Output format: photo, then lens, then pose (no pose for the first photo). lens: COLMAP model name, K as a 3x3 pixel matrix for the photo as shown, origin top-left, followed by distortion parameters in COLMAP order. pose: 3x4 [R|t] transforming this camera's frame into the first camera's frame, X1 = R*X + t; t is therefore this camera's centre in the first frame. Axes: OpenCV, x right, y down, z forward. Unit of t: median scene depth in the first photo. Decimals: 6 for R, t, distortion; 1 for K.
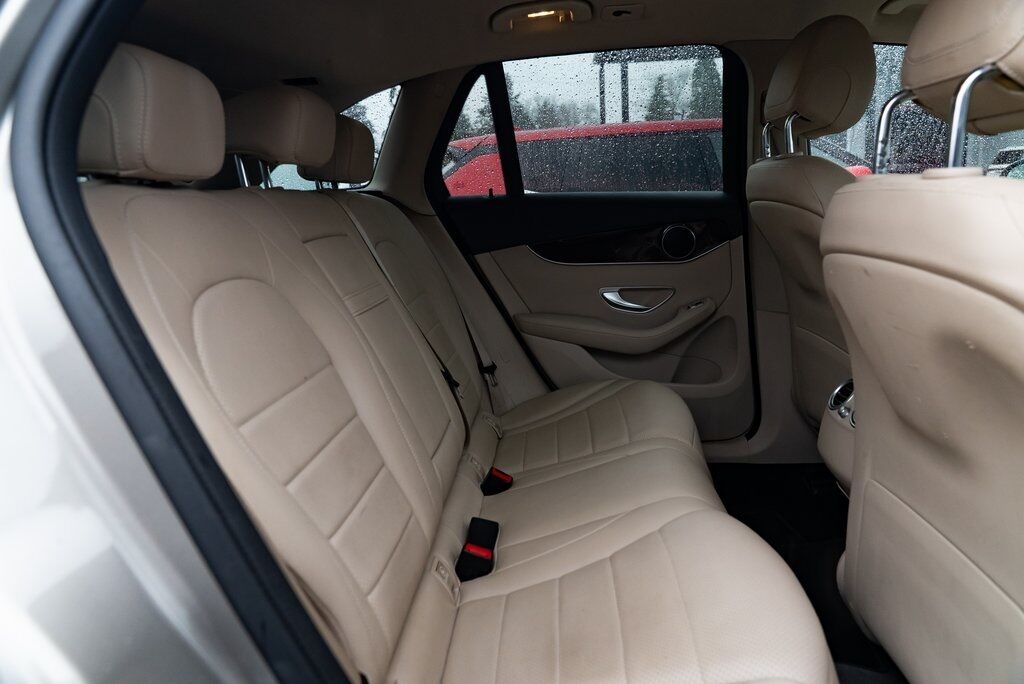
lens RADIAL K [[697.7, 0, 512.0], [0, 697.7, 342.0], [0, 0, 1]] dist [-0.034604, 0.019471]
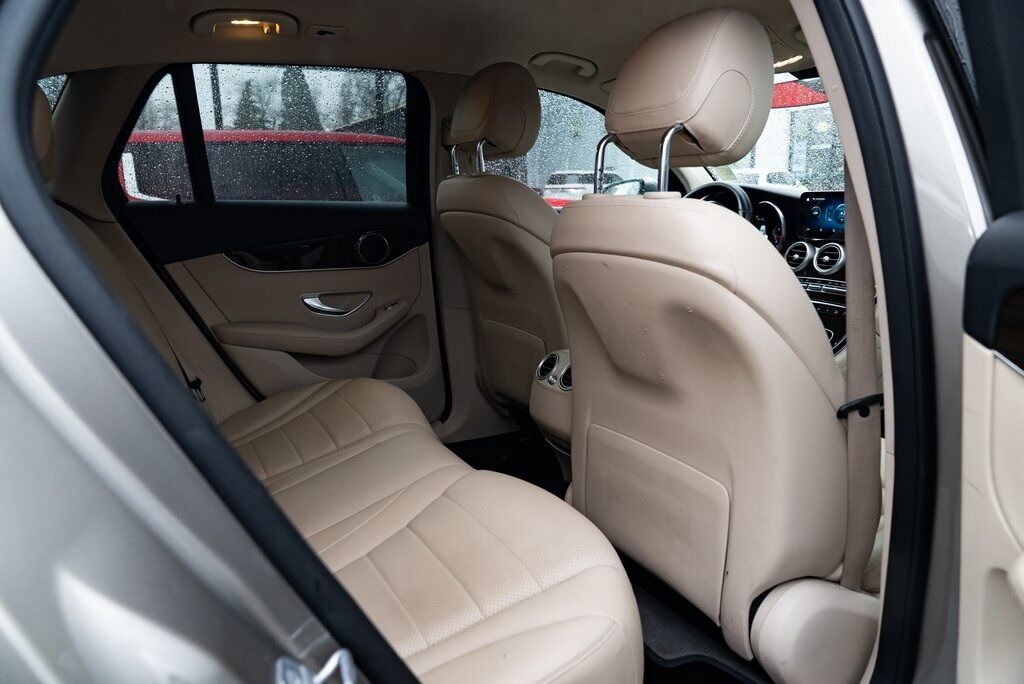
lens RADIAL K [[697.7, 0, 512.0], [0, 697.7, 342.0], [0, 0, 1]] dist [-0.034604, 0.019471]
pose [[0.850843, -0.077404, 0.519687, -0.153077], [0.084610, 0.996365, 0.009877, 0.008859], [-0.518562, 0.035567, 0.854300, -0.031883]]
